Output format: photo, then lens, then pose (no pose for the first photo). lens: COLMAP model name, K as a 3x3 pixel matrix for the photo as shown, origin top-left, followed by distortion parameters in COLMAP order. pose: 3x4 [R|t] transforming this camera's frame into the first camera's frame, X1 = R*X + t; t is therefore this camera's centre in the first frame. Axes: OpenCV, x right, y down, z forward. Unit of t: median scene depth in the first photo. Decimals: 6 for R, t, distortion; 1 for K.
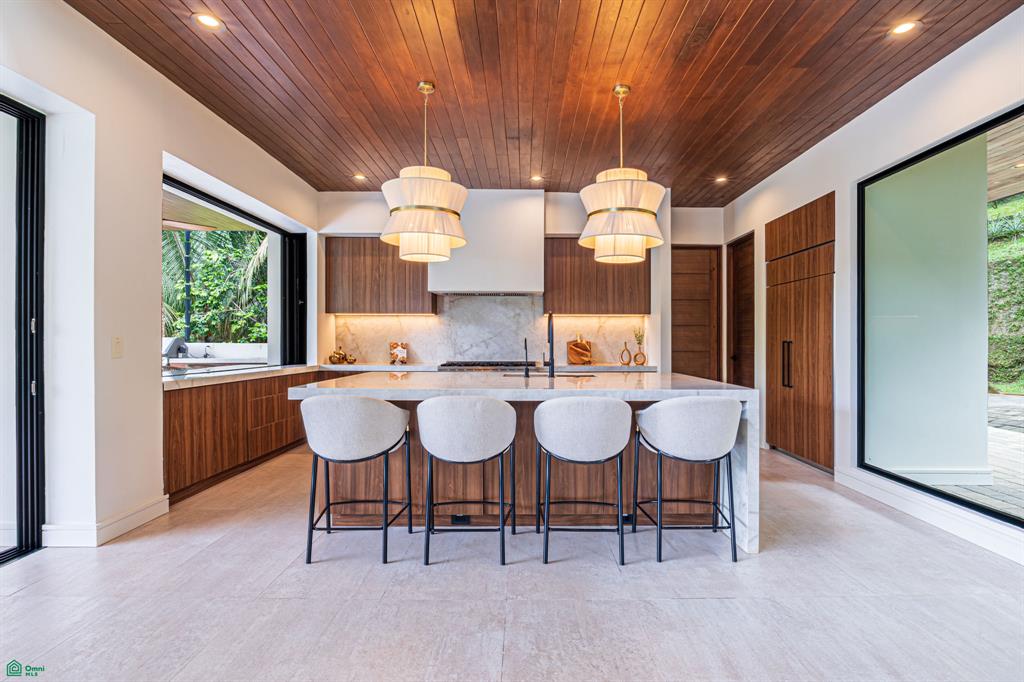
lens RADIAL K [[486.7, 0, 515.2], [0, 486.7, 343.9], [0, 0, 1]] dist [-0.000769, -0.000418]
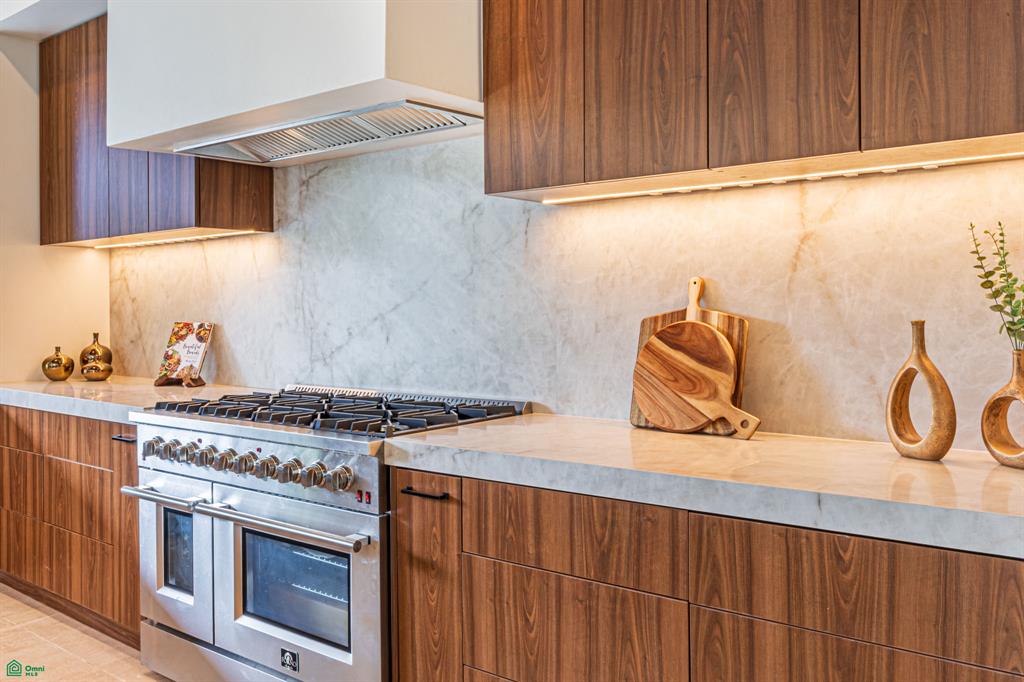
lens RADIAL K [[849.0, 0, 509.5], [0, 849.0, 309.7], [0, 0, 1]] dist [0.000125, -0.002363]
pose [[0.793581, -0.008772, -0.608401, 0.291368], [0.008067, 0.999960, -0.003896, -0.007539], [0.608411, -0.001816, 0.793620, 0.689173]]
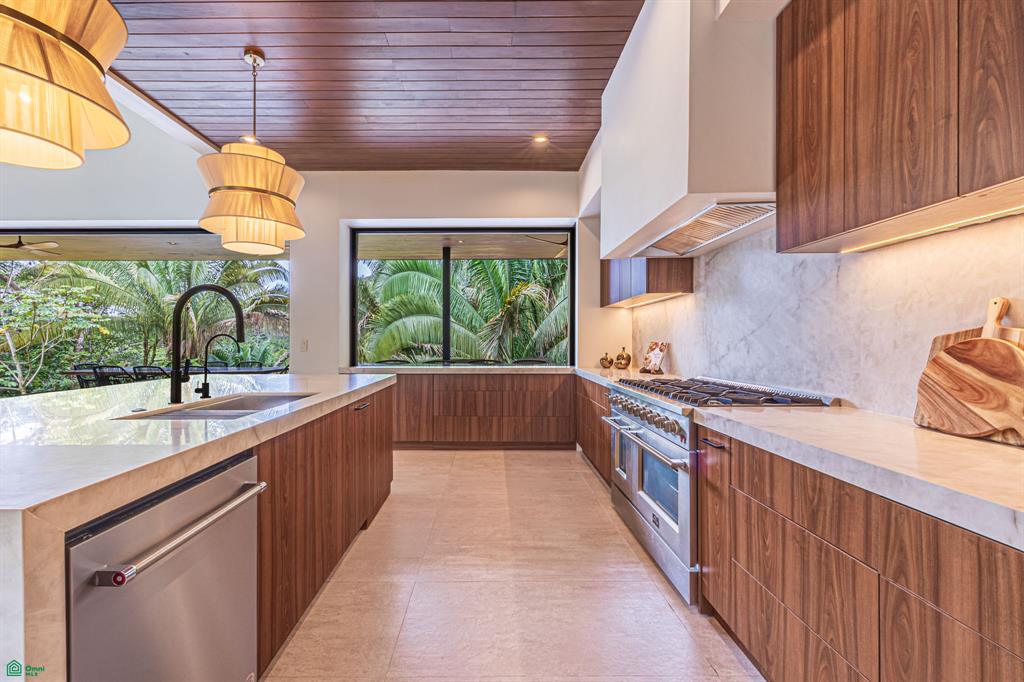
lens RADIAL K [[411.3, 0, 492.9], [0, 411.3, 342.3], [0, 0, 1]] dist [-0.002655, -0.000537]
pose [[0.014330, -0.002504, -0.999894, 0.321184], [-0.001376, 0.999996, -0.002524, -0.000726], [0.999896, 0.001412, 0.014326, 0.788083]]
